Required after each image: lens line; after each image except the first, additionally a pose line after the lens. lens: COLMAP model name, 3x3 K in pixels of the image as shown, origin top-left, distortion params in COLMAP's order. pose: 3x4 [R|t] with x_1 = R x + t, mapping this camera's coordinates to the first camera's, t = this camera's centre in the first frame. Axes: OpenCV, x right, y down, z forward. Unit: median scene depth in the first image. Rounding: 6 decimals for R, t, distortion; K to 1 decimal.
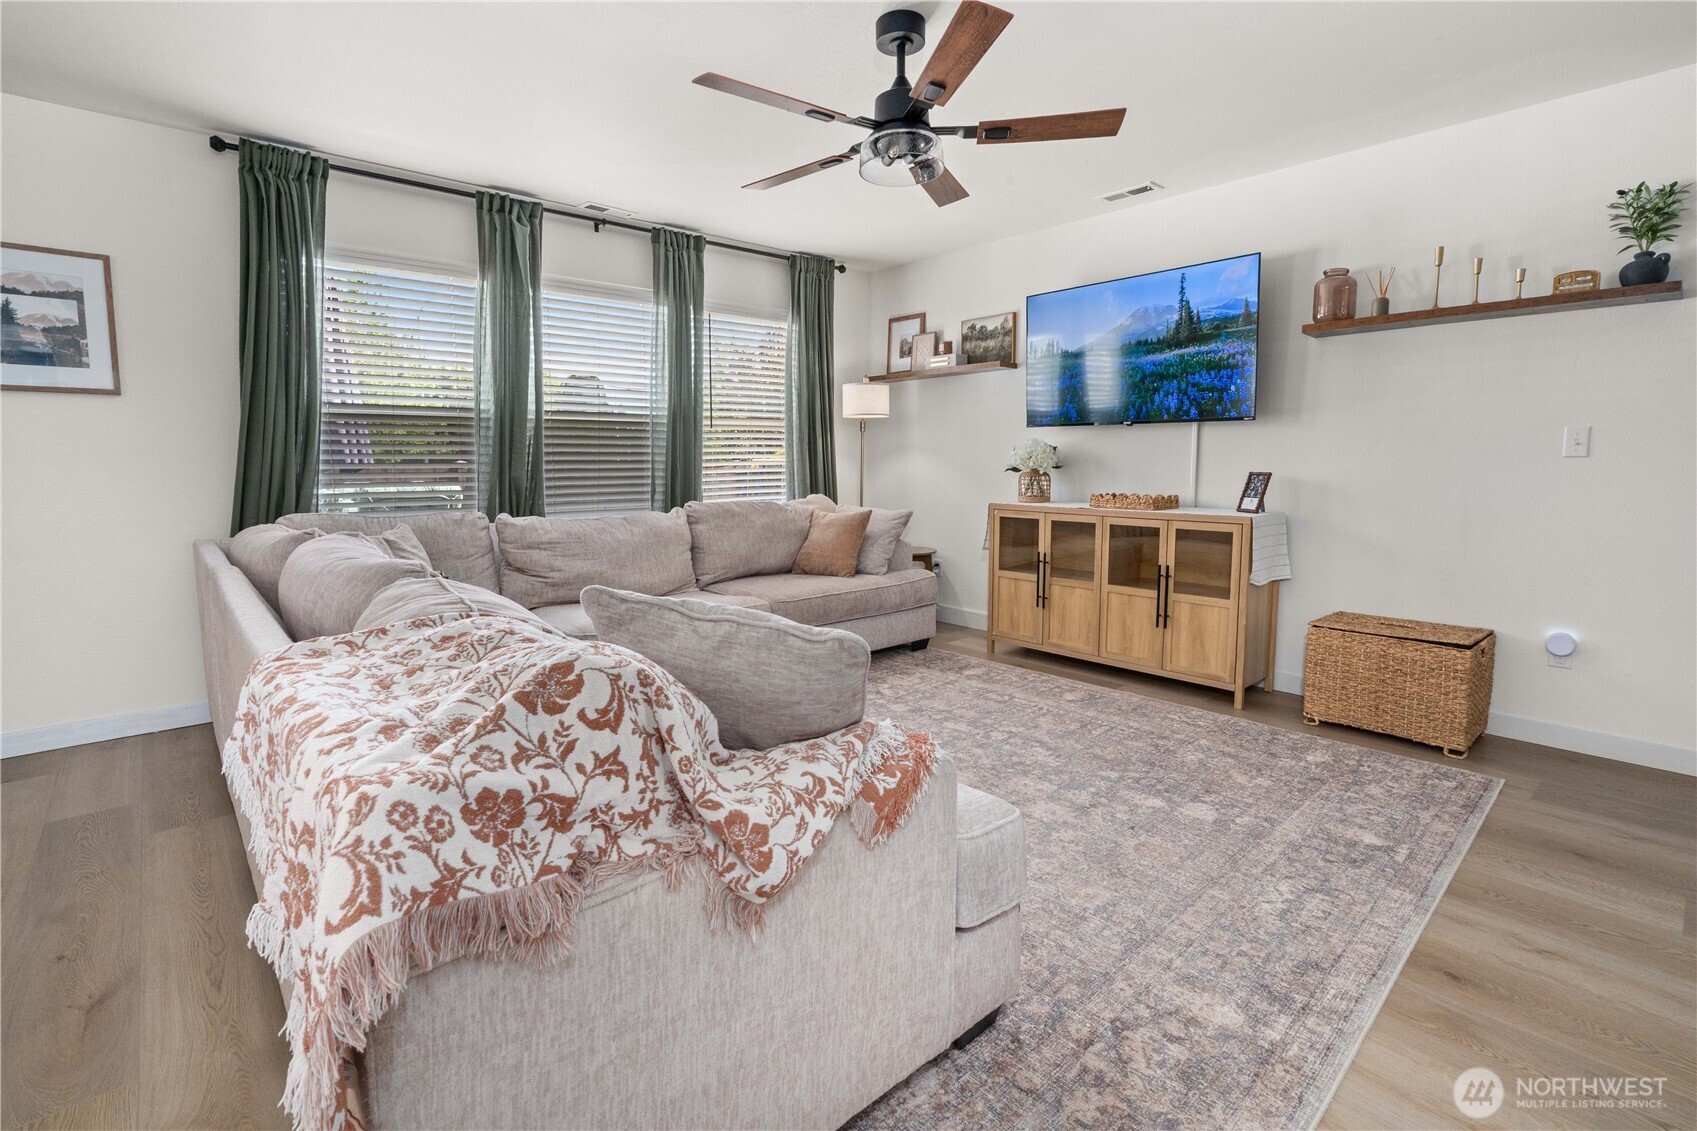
lens RADIAL K [[785.0, 0, 853.8], [0, 785.0, 539.3], [0, 0, 1]] dist [-0.001815, 0.001014]
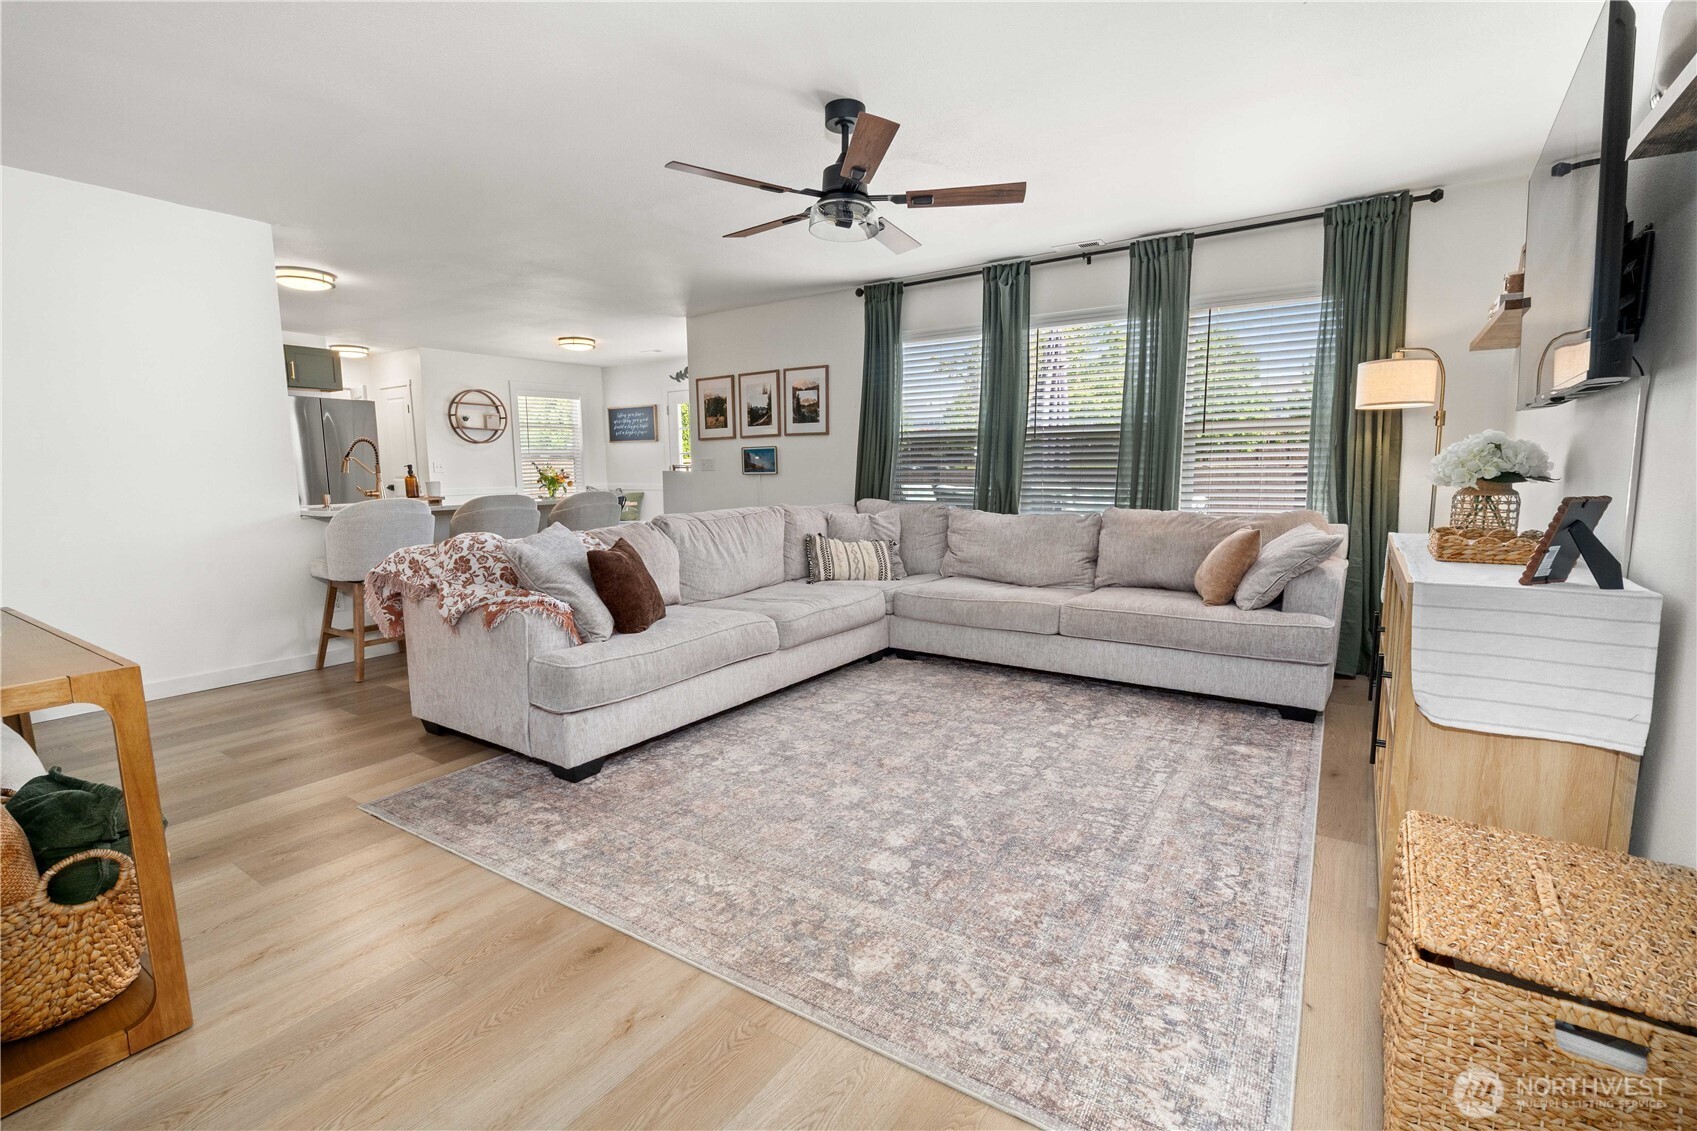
lens RADIAL K [[785.0, 0, 855.2], [0, 785.0, 572.3], [0, 0, 1]] dist [-0.001815, 0.001014]
pose [[0.234980, 0.129172, -0.963379, 0.925902], [-0.094330, 0.989483, 0.109663, -0.056562], [0.967412, 0.065107, 0.244694, 0.533893]]
